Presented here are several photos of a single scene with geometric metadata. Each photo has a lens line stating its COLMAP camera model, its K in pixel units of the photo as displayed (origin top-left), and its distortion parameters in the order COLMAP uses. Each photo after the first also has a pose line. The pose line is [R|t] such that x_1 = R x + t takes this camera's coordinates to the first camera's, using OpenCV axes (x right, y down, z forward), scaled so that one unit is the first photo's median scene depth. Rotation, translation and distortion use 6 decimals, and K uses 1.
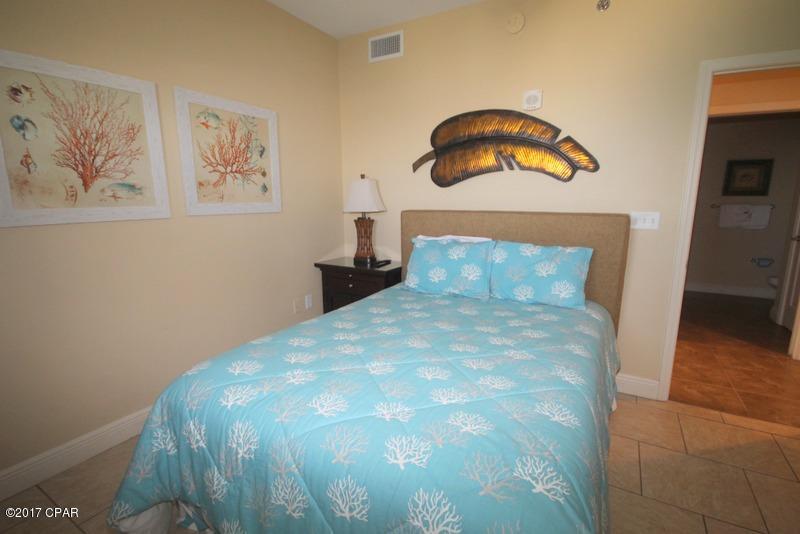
lens RADIAL K [[374.6, 0, 405.1], [0, 374.6, 268.8], [0, 0, 1]] dist [0.002519, -0.006136]
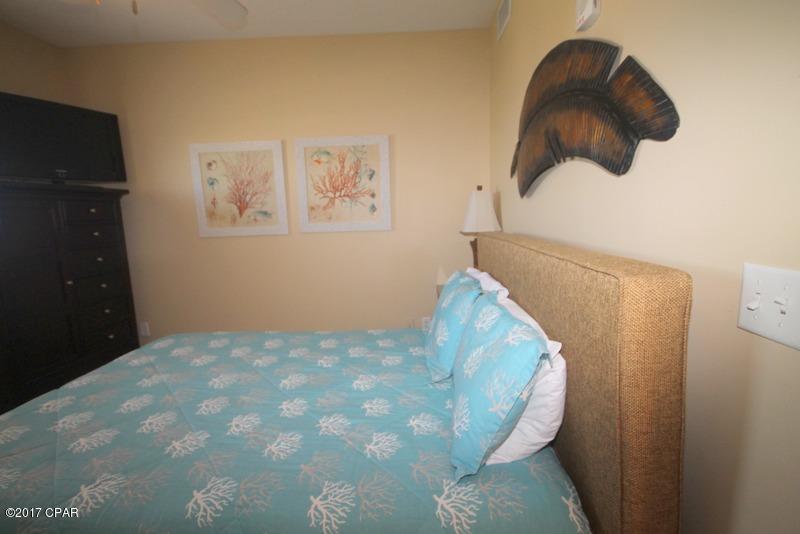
lens RADIAL K [[374.6, 0, 405.1], [0, 374.6, 268.8], [0, 0, 1]] dist [0.002519, -0.006136]
pose [[0.472456, 0.113785, -0.873978, 0.731777], [-0.133703, 0.989408, 0.056535, -0.133023], [0.871154, 0.090143, 0.482665, 0.660329]]
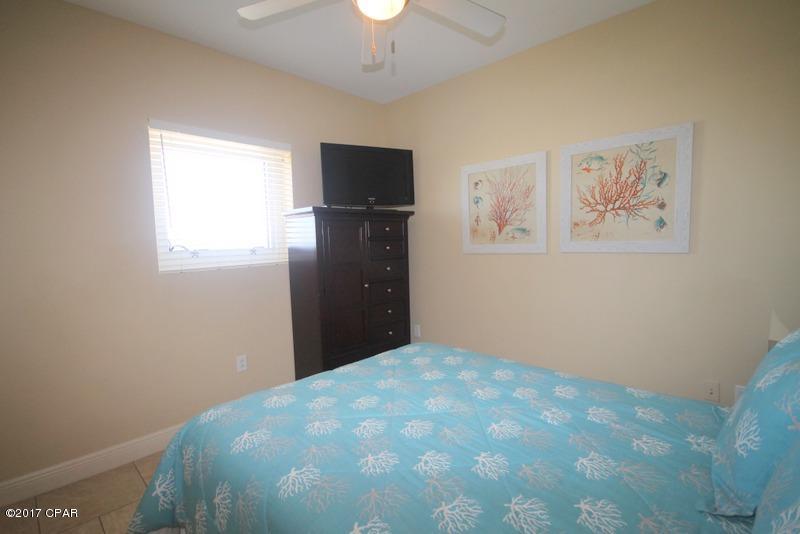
lens RADIAL K [[374.6, 0, 405.1], [0, 374.6, 268.8], [0, 0, 1]] dist [0.002519, -0.006136]
pose [[-0.237664, 0.084483, -0.967666, 0.637324], [-0.152614, 0.980590, 0.123095, -0.153118], [0.959283, 0.176935, -0.220157, 0.764548]]
